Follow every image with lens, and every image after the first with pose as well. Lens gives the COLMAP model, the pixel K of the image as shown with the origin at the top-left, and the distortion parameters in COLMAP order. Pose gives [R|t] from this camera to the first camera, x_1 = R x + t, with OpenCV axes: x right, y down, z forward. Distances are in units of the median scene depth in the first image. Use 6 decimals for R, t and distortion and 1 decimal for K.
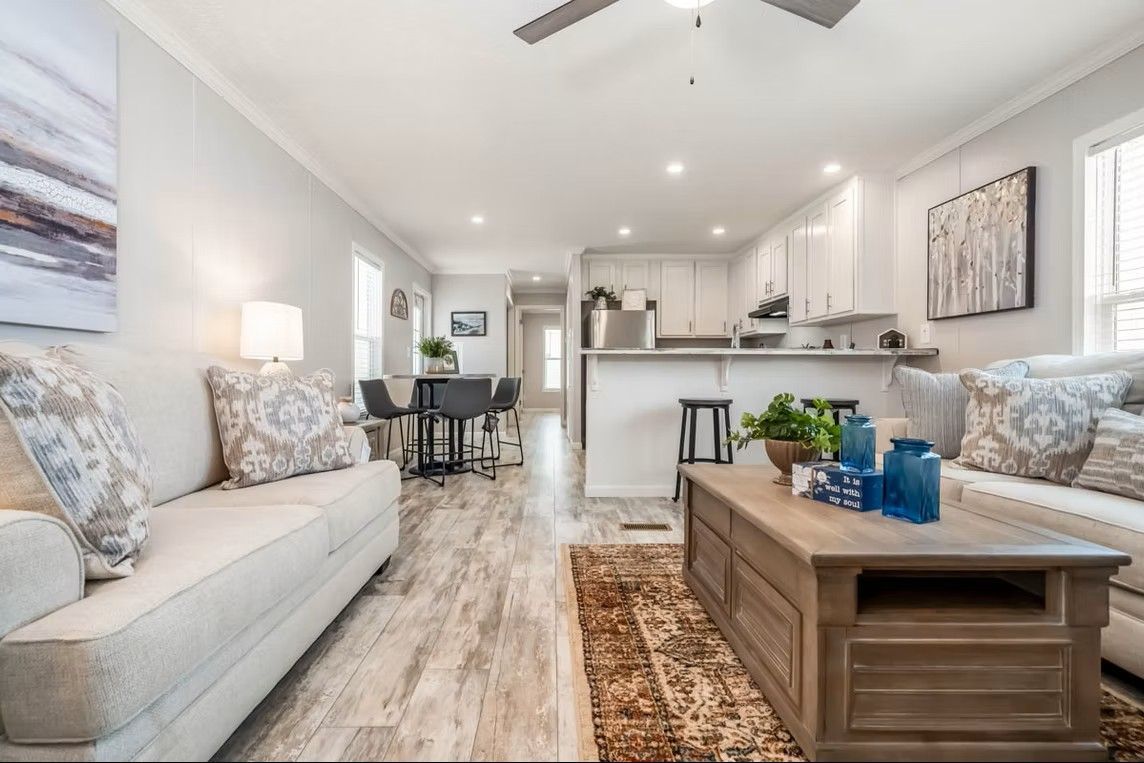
lens RADIAL K [[521.5, 0, 549.3], [0, 521.5, 384.1], [0, 0, 1]] dist [-0.002810, 0.002986]
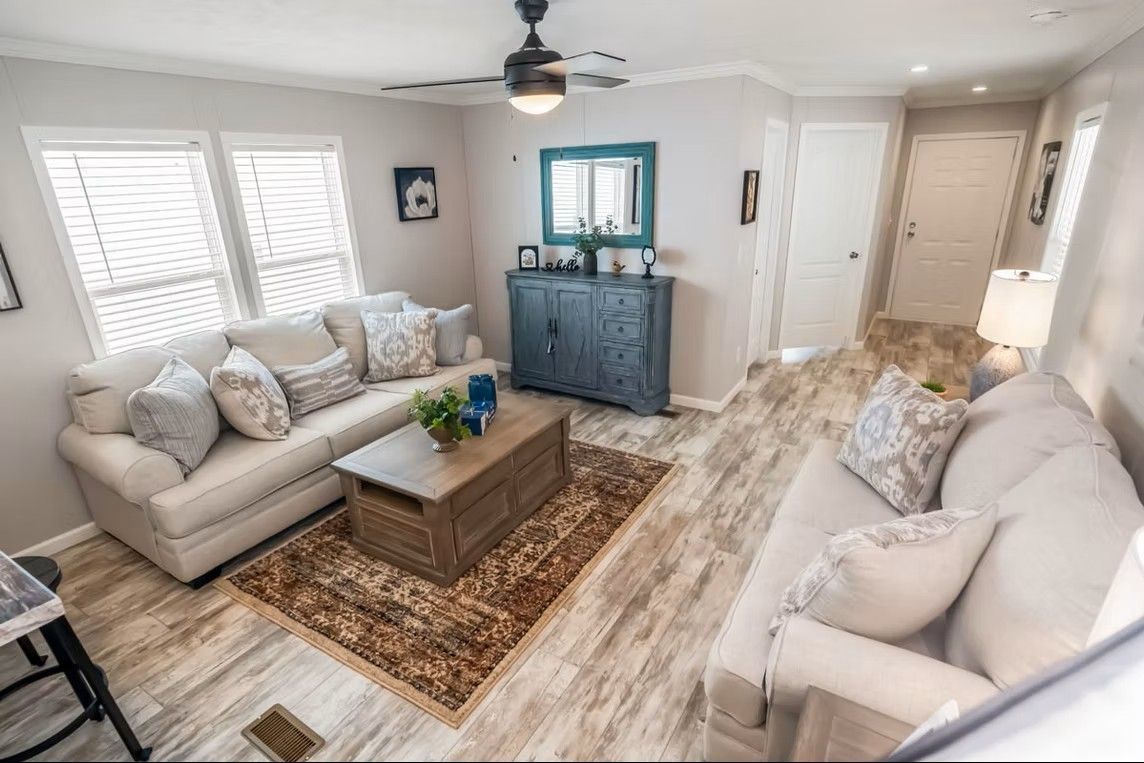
lens RADIAL K [[556.0, 0, 578.6], [0, 556.0, 411.2], [0, 0, 1]] dist [-0.005635, -0.000244]
pose [[-0.858569, -0.180151, 0.480006, -0.364201], [0.035553, 0.913060, 0.406272, -0.329203], [-0.511464, 0.365878, -0.777520, 1.296730]]
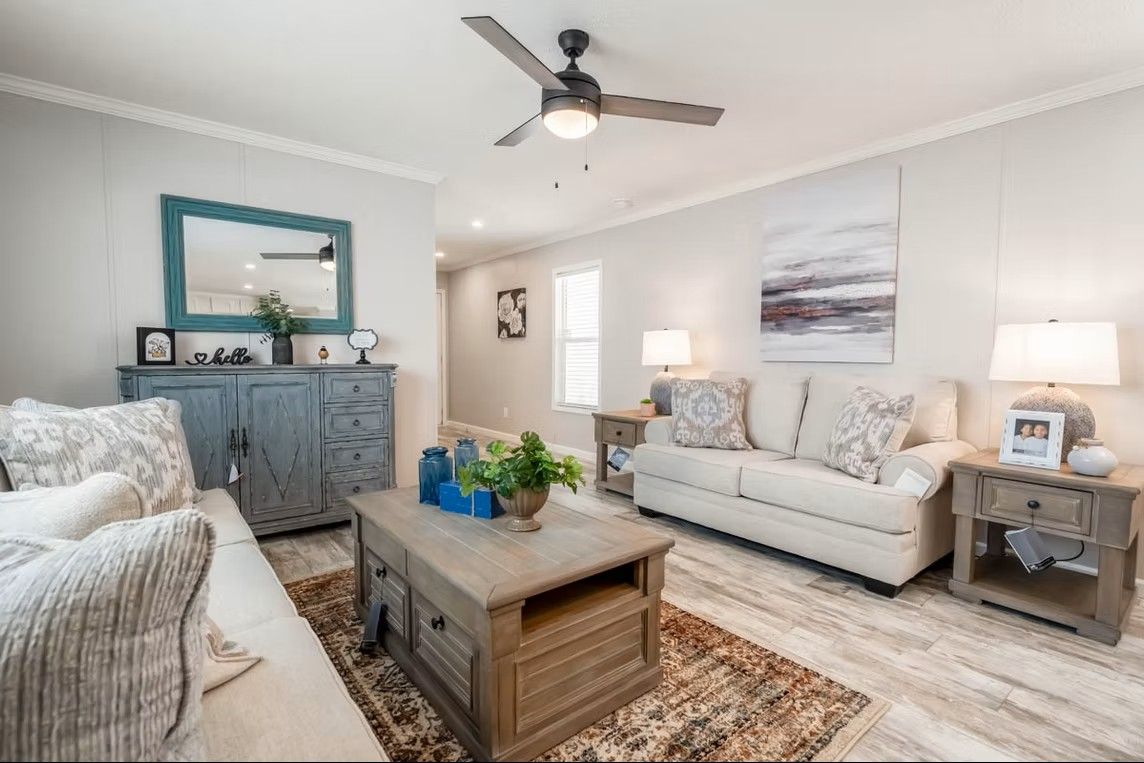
lens RADIAL K [[521.5, 0, 571.1], [0, 521.5, 408.2], [0, 0, 1]] dist [-0.002810, 0.002986]
pose [[-0.780530, 0.057096, -0.622506, 0.652951], [-0.020471, 0.992951, 0.116741, -0.092259], [0.624783, 0.103863, -0.773859, 1.179491]]
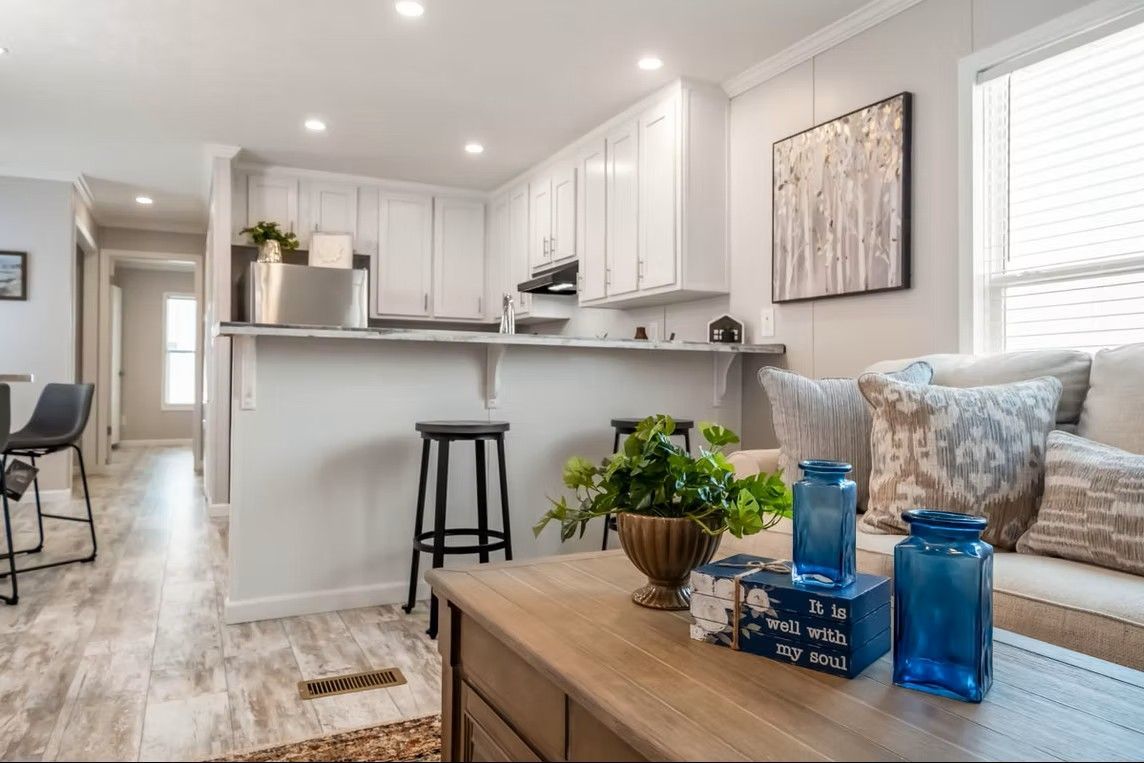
lens RADIAL K [[768.1, 0, 573.5], [0, 768.1, 377.6], [0, 0, 1]] dist [0.006264, -0.010217]
pose [[0.892637, 0.010333, 0.450657, 0.042975], [0.000551, 0.999712, -0.024012, 0.000141], [-0.450775, 0.021682, 0.892374, 0.267758]]
